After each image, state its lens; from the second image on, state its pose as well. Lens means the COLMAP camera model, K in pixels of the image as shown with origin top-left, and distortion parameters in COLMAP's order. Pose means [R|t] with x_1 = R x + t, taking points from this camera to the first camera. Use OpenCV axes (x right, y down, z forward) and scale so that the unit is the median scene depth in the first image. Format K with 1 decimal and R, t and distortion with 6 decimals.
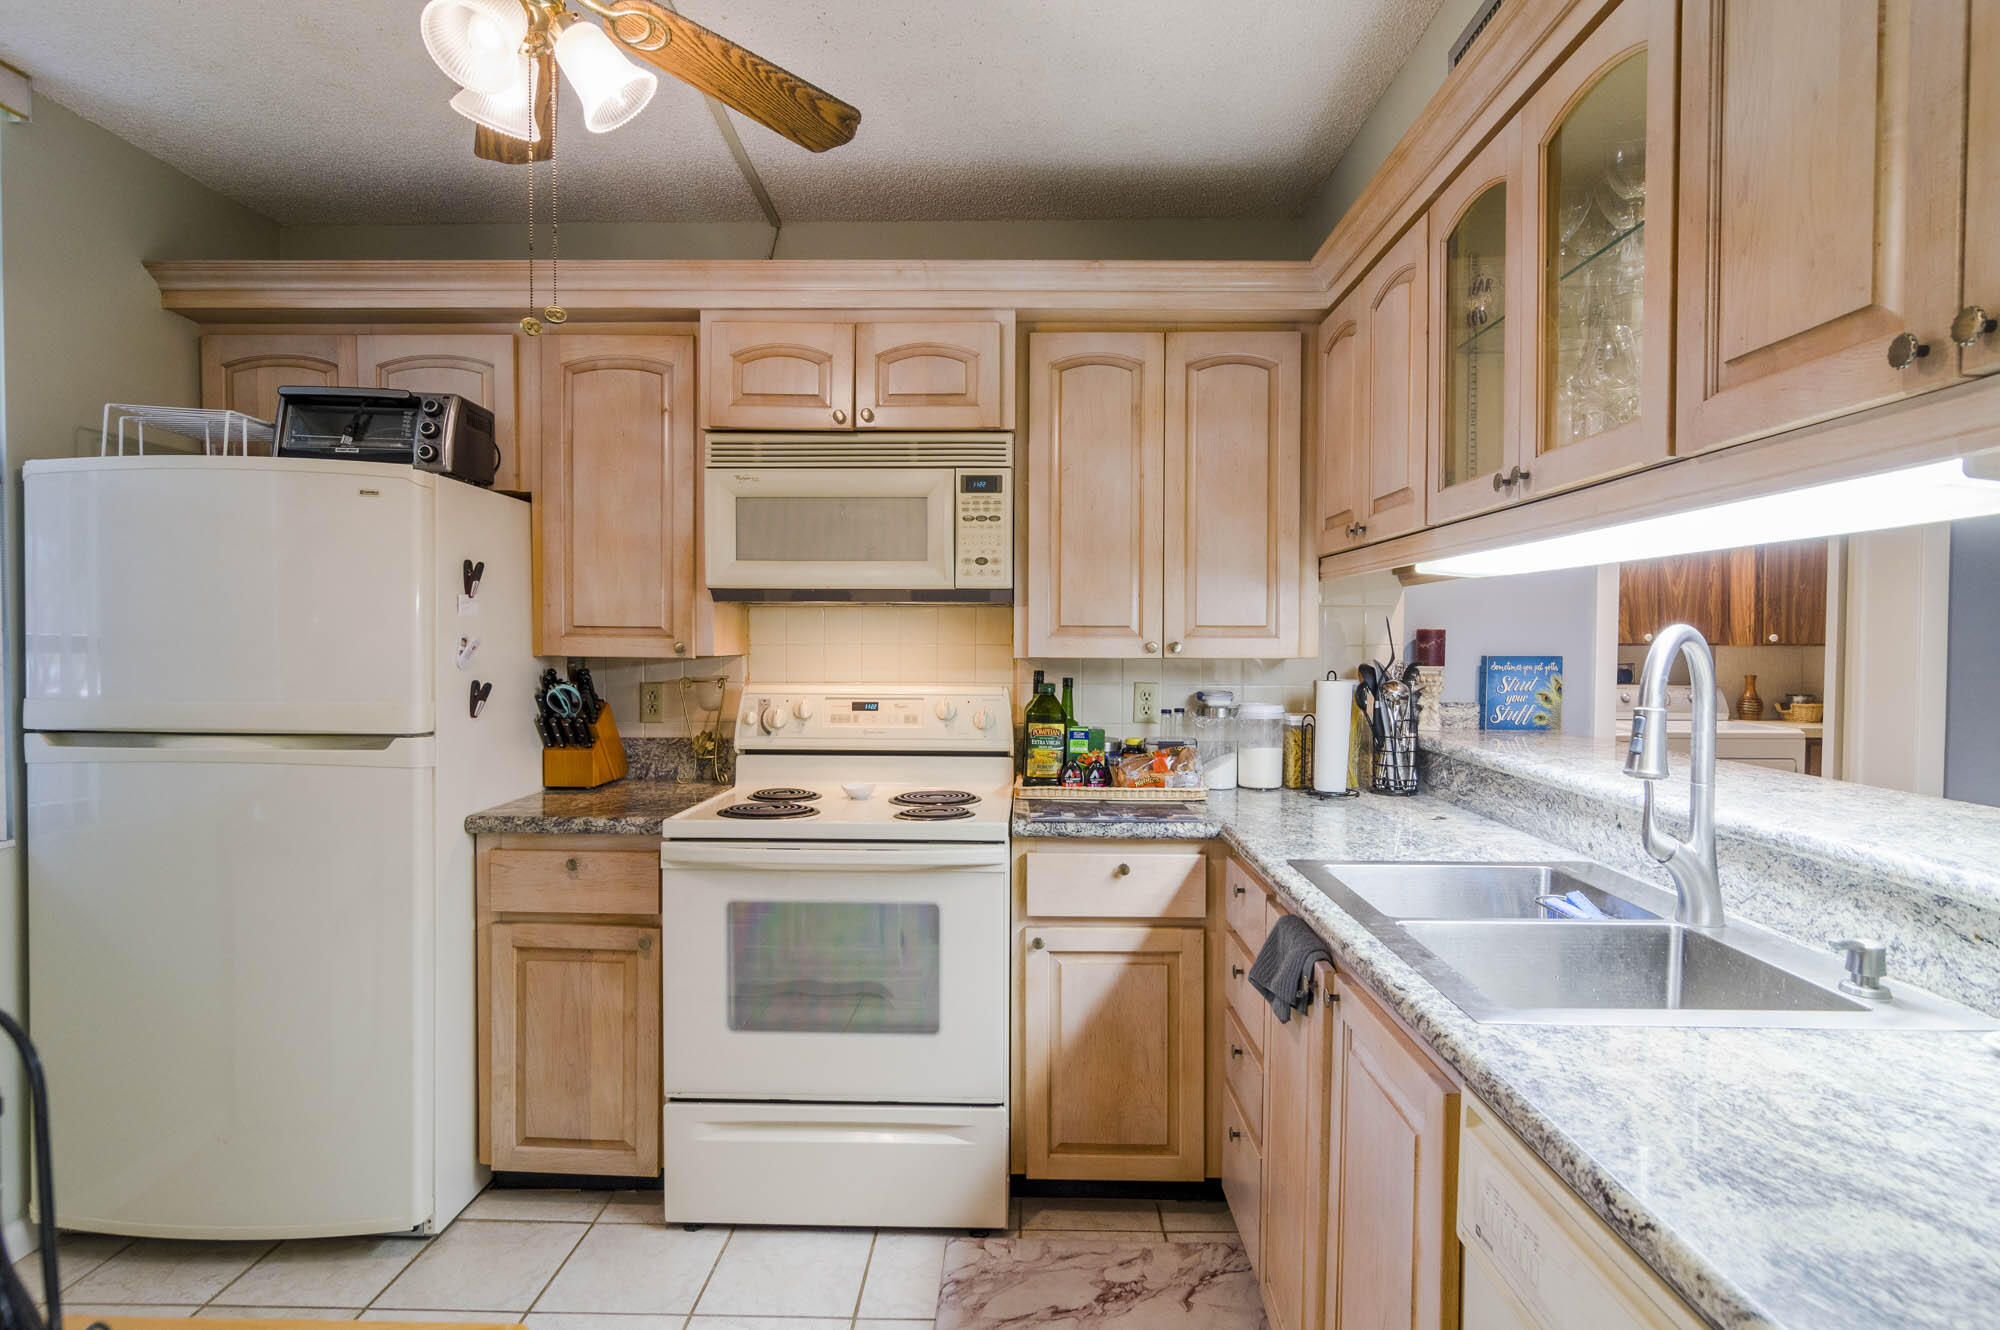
lens RADIAL K [[1053.4, 0, 1008.2], [0, 1053.4, 659.5], [0, 0, 1]] dist [0.015434, 0.000494]
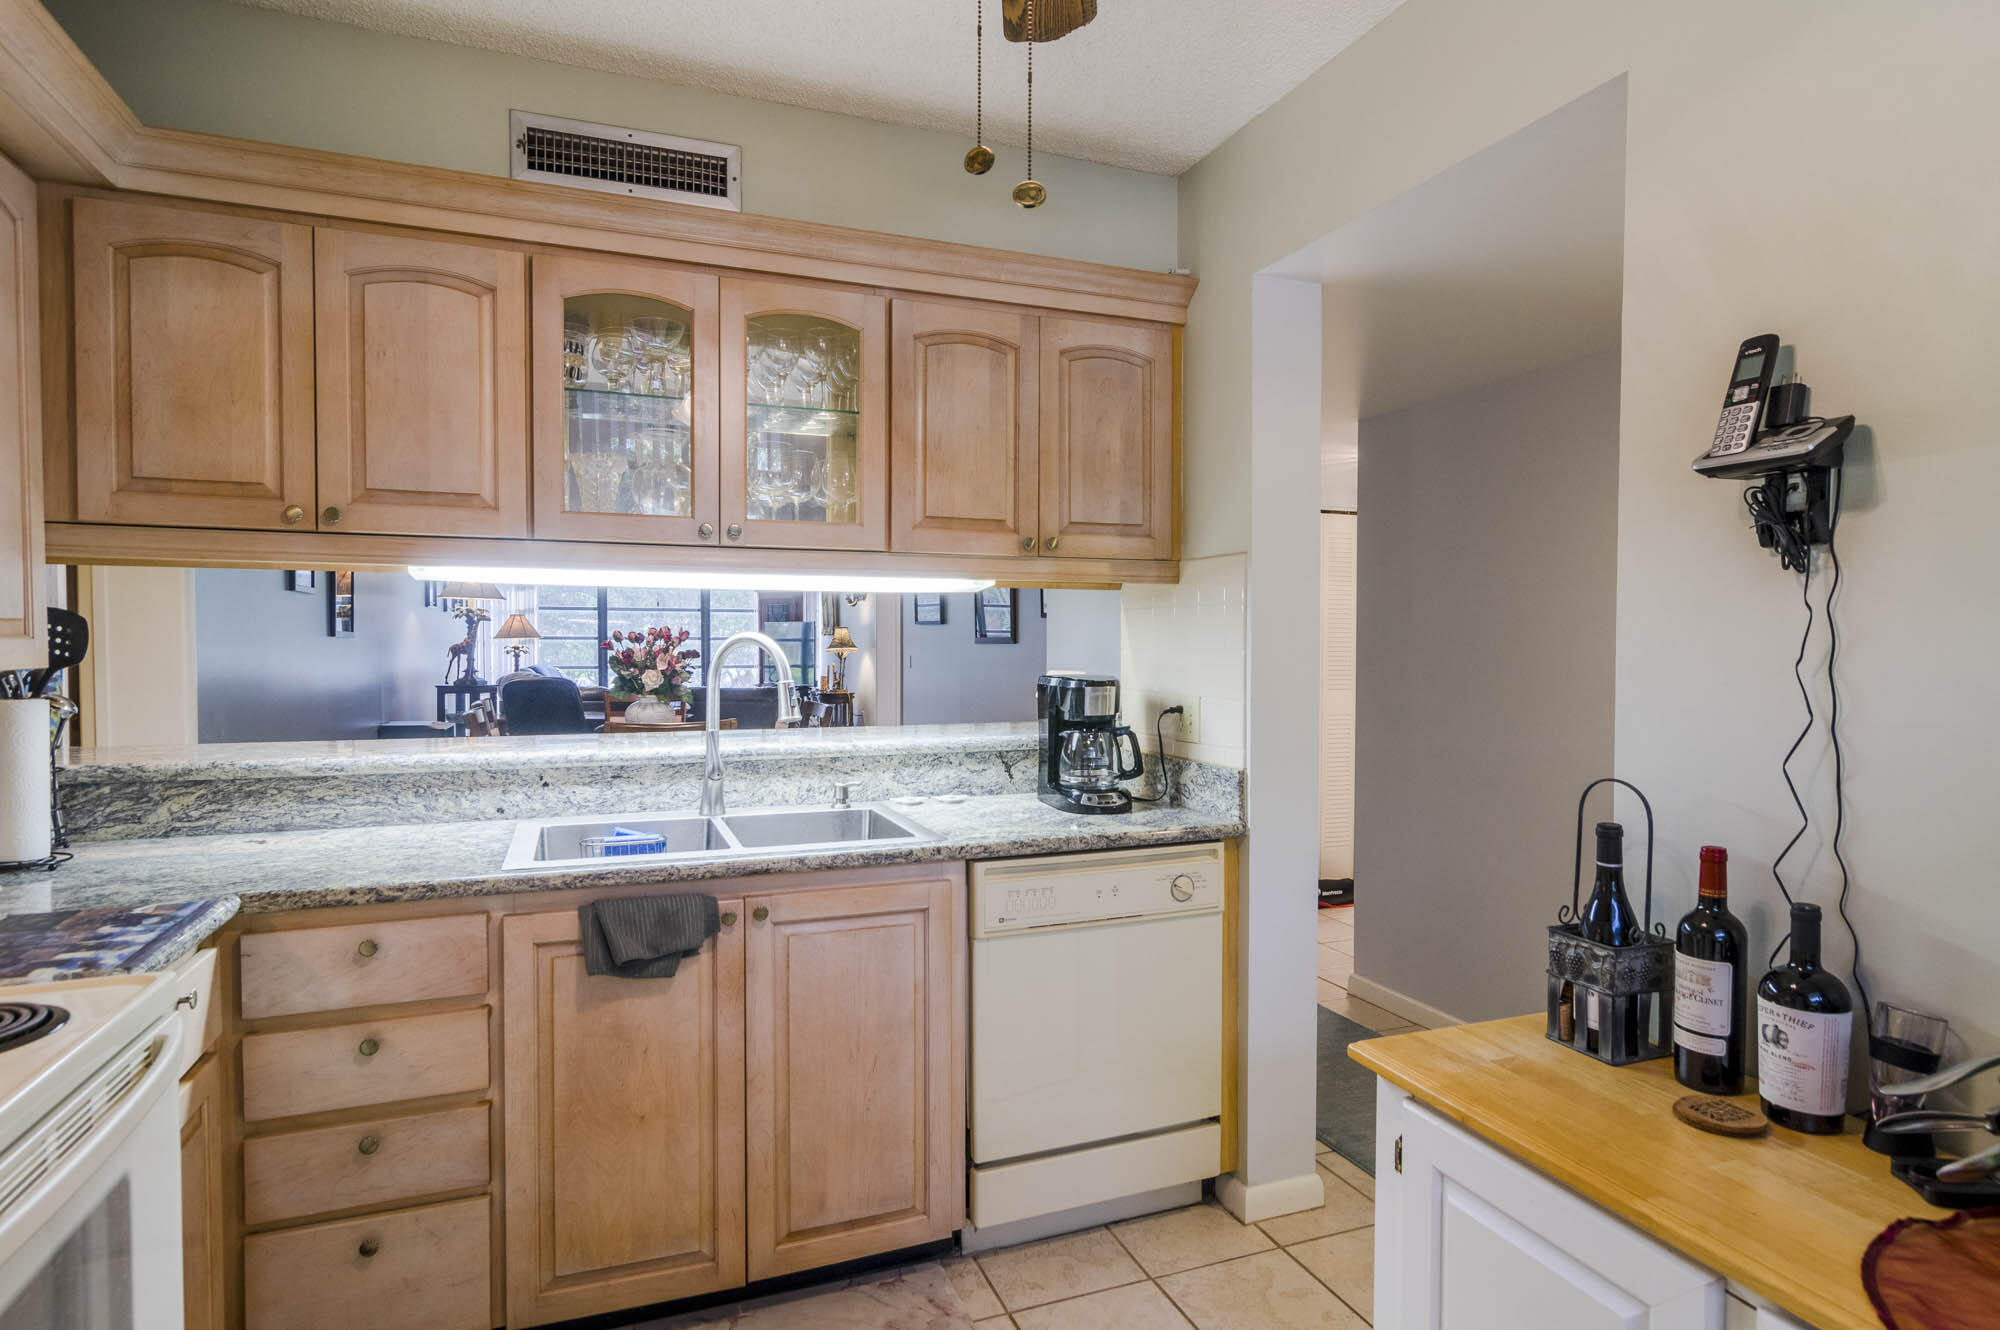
lens RADIAL K [[1053.4, 0, 1008.2], [0, 1053.4, 659.5], [0, 0, 1]] dist [0.015434, 0.000494]
pose [[-0.397149, -0.012918, 0.917663, -1.007305], [0.011765, 0.999747, 0.019165, -0.014161], [-0.917679, 0.018408, -0.396897, 1.227551]]
